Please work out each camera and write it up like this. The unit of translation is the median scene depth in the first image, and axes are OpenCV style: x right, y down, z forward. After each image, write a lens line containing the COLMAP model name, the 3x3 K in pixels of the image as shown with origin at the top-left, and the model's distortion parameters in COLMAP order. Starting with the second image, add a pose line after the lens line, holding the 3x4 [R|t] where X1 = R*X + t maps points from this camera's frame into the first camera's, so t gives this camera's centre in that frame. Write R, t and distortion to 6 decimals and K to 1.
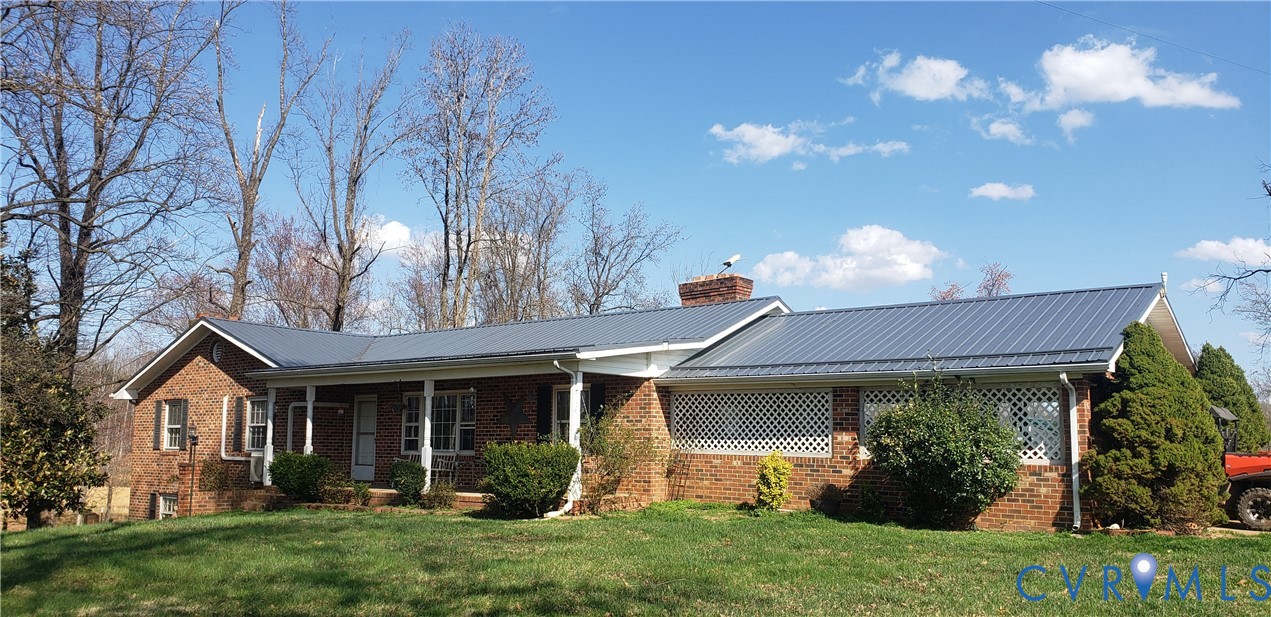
lens RADIAL K [[998.5, 0, 631.1], [0, 998.5, 329.6], [0, 0, 1]] dist [-0.040561, 0.081457]
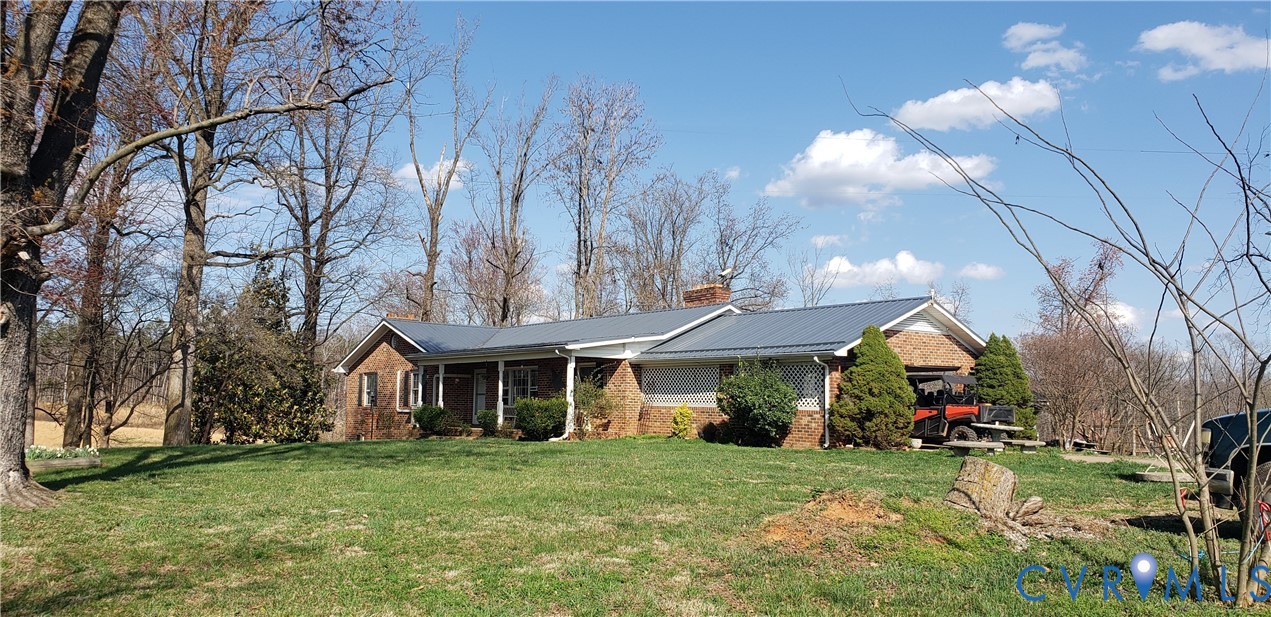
lens RADIAL K [[971.4, 0, 635.5], [0, 971.4, 308.5], [0, 0, 1]] dist [0.001296, -0.000503]
pose [[0.978260, -0.019938, -0.206424, 0.298502], [0.022393, 0.999704, 0.009564, -0.039526], [0.206172, -0.013978, 0.978416, -0.446728]]
